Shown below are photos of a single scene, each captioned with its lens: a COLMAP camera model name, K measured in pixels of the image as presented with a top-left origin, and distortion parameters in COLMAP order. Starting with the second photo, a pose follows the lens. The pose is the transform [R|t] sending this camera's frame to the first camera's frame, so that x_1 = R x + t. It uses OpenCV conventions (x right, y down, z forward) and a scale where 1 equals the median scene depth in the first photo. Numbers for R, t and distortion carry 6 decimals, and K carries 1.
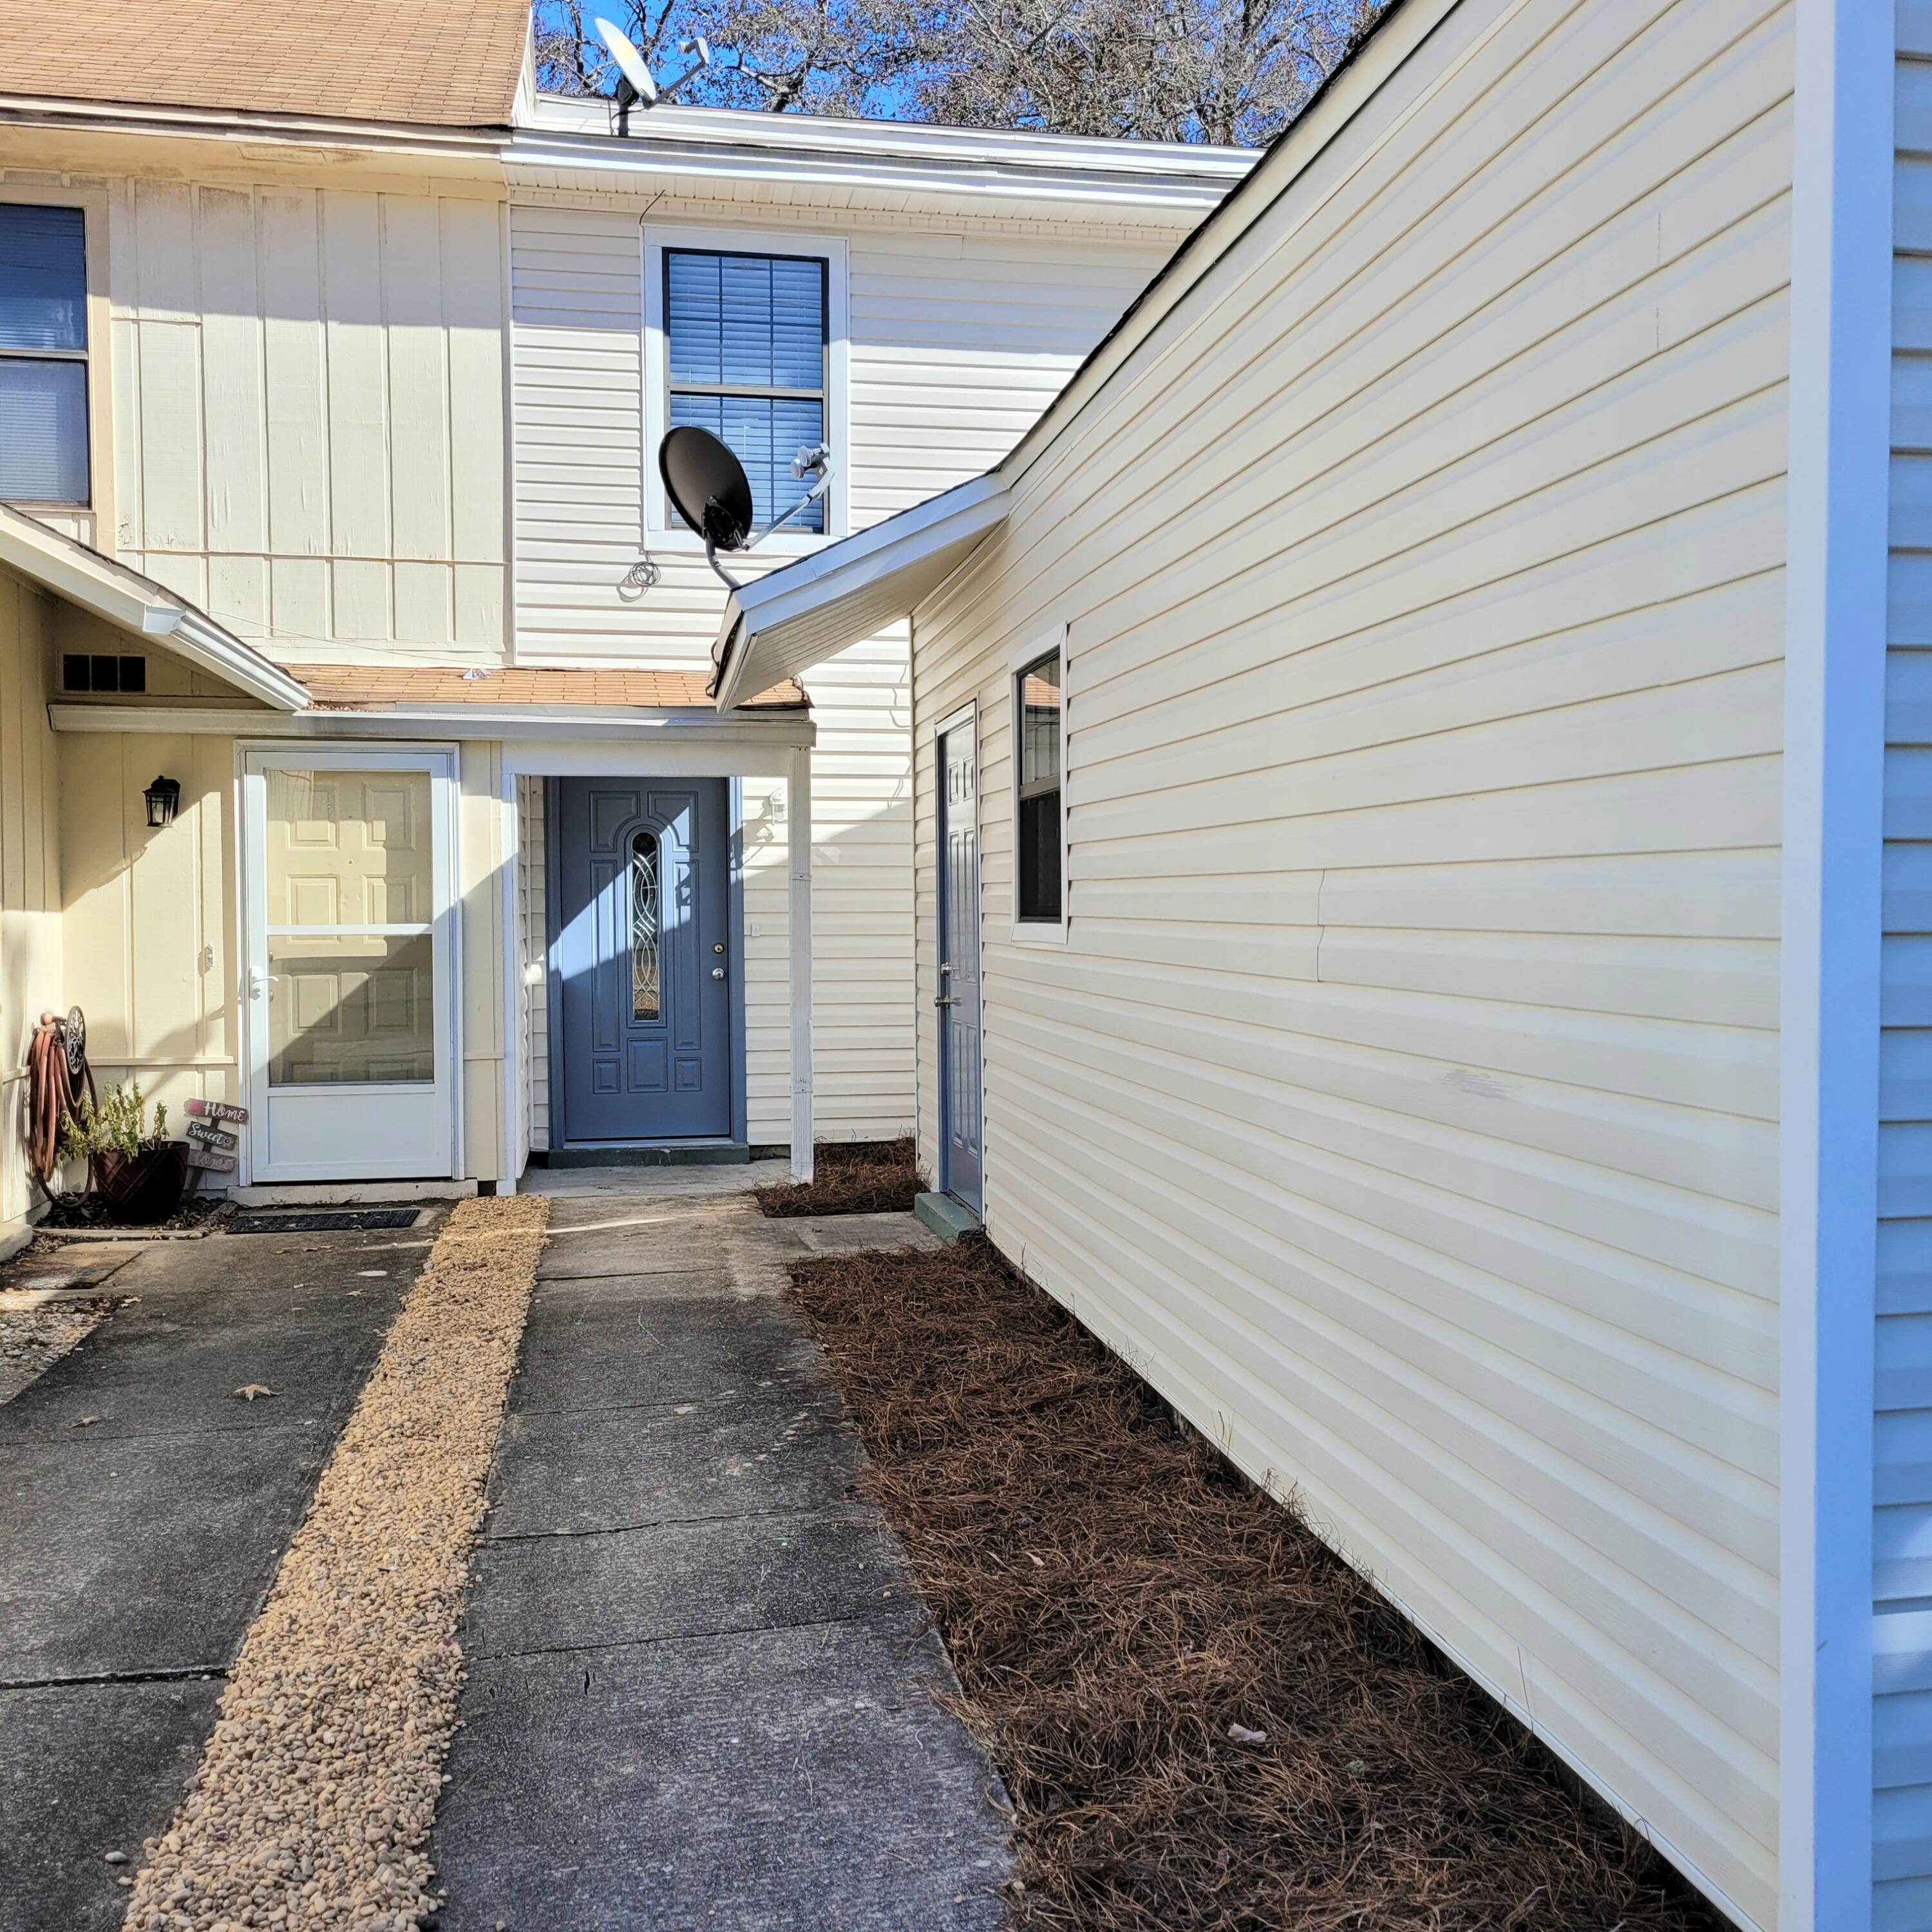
lens RADIAL K [[1940.4, 0, 973.6], [0, 1940.4, 965.7], [0, 0, 1]] dist [0.054814, -0.007690]
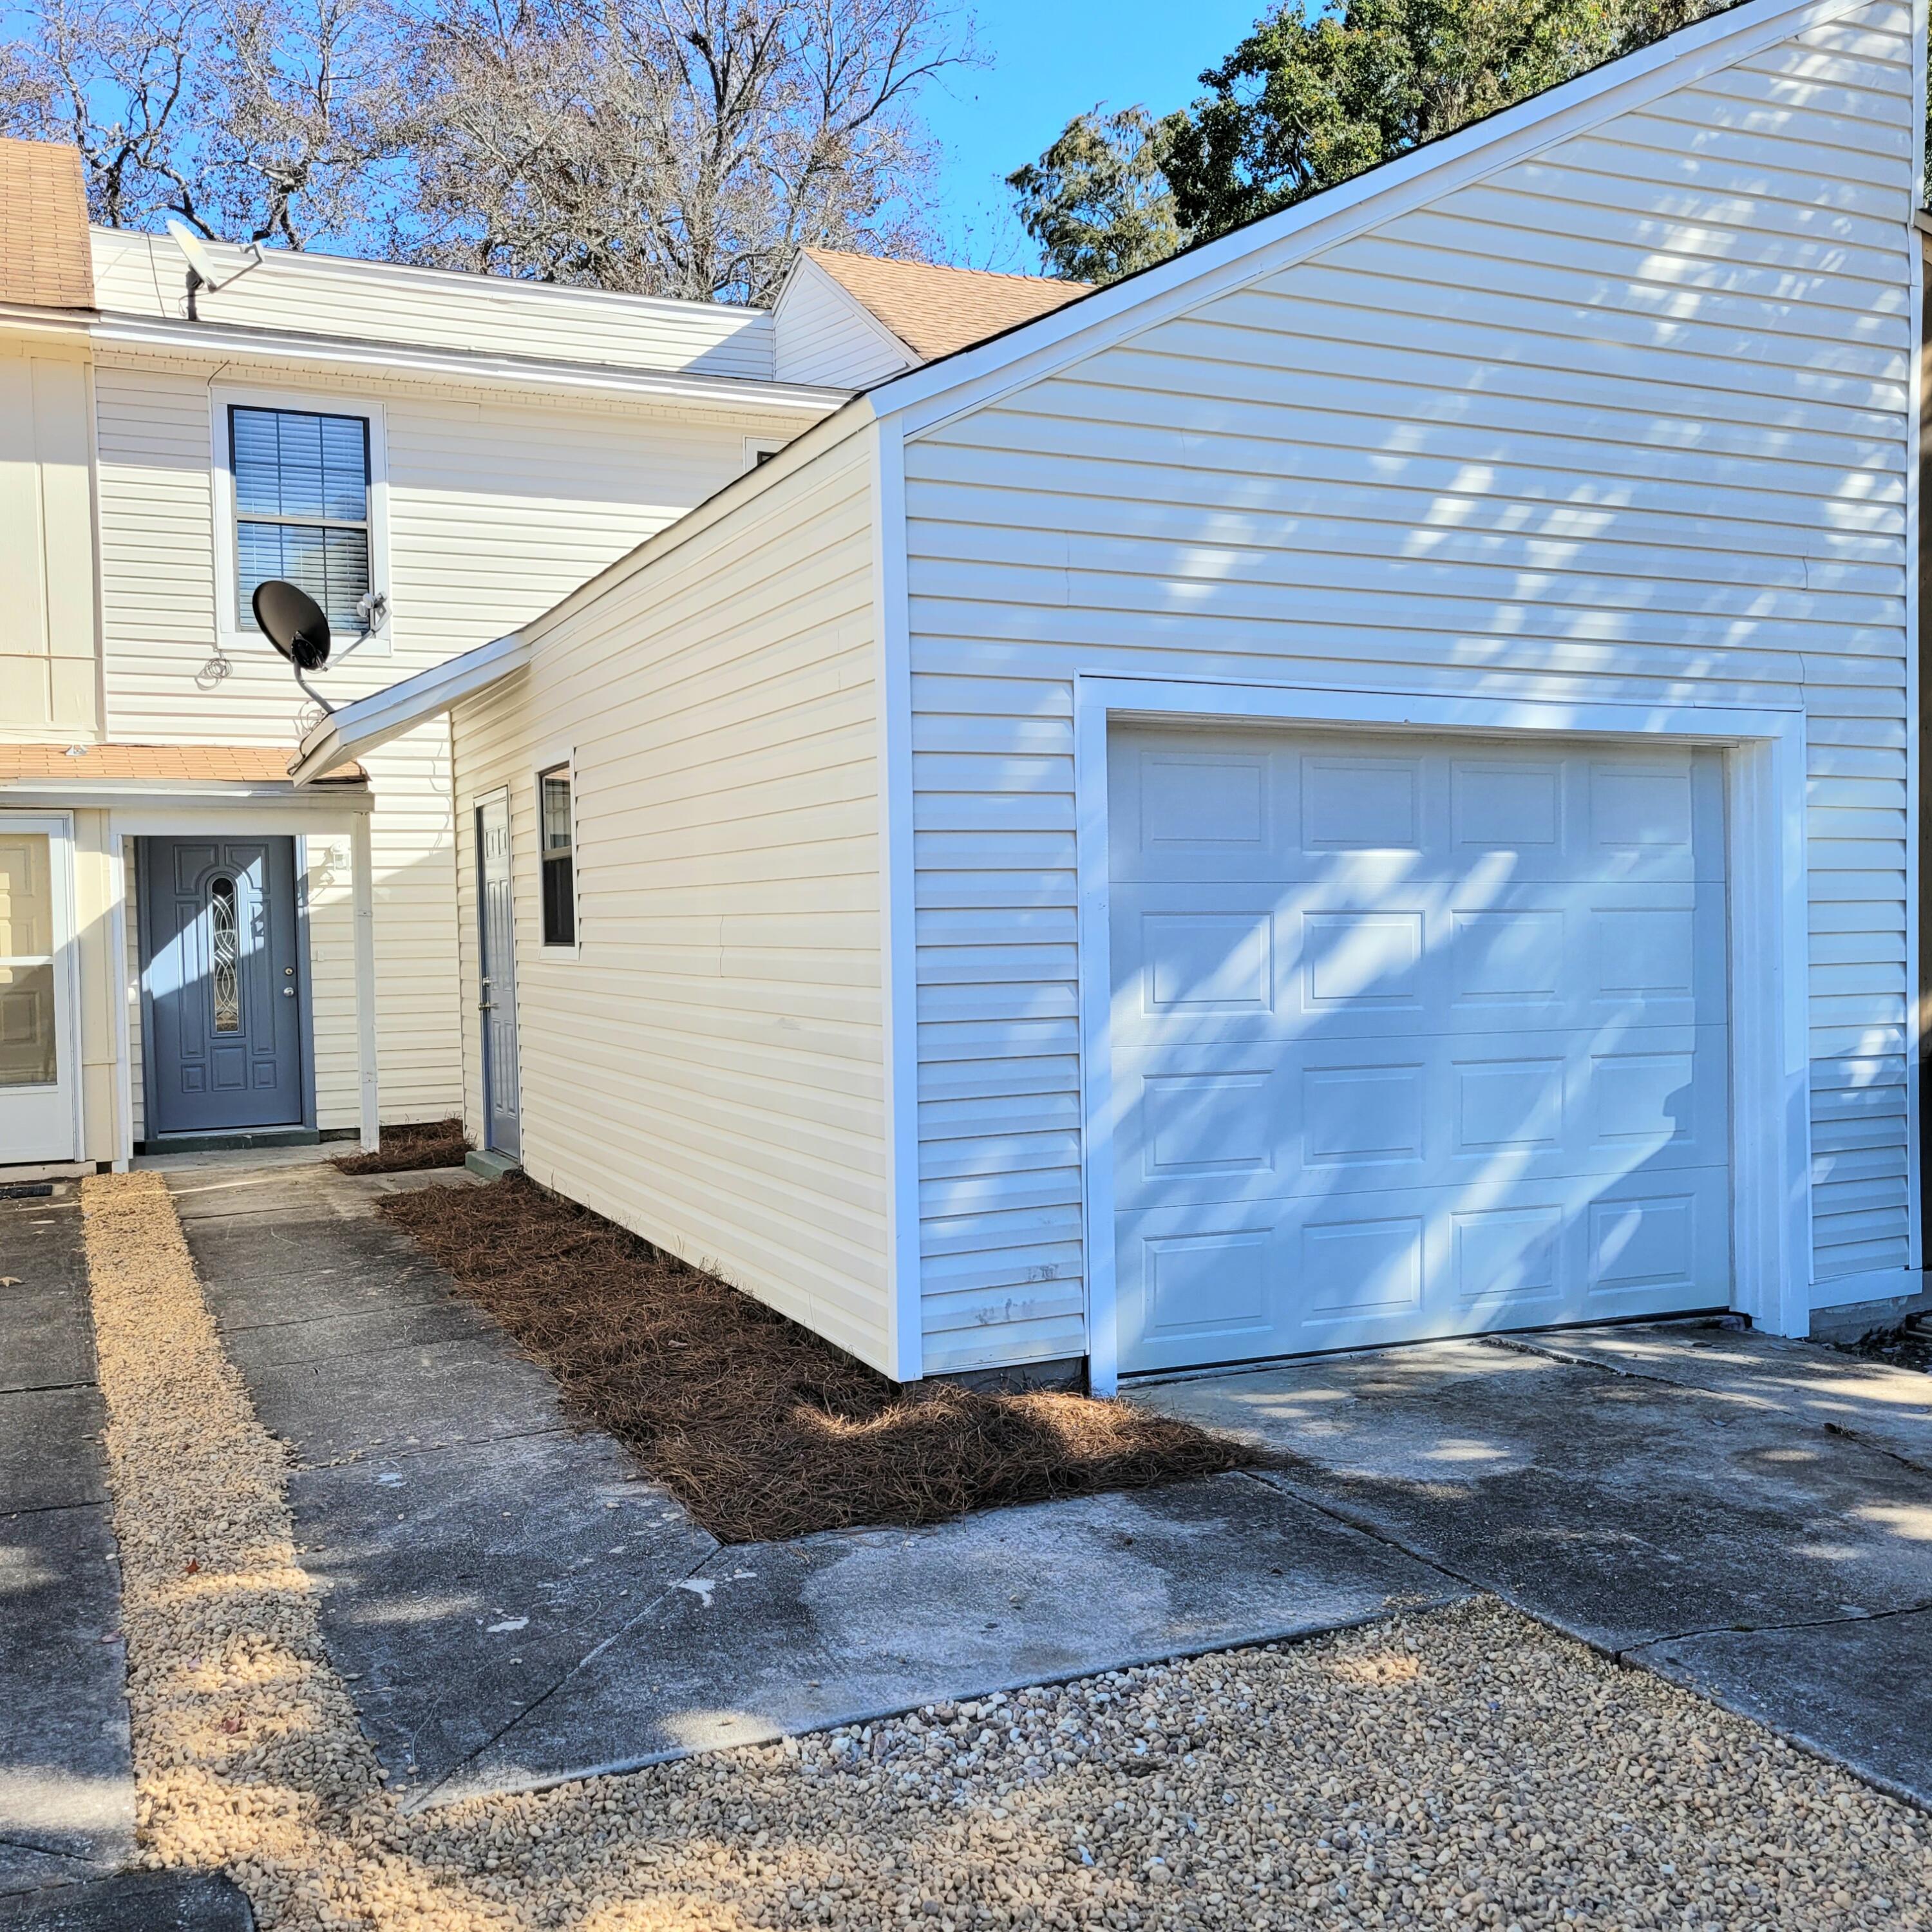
lens RADIAL K [[1940.4, 0, 973.6], [0, 1940.4, 965.7], [0, 0, 1]] dist [0.054814, -0.007690]
pose [[0.969113, -0.021872, 0.245643, -0.015922], [0.024070, 0.999693, -0.005951, 0.005776], [-0.245438, 0.011680, 0.969342, -0.329234]]
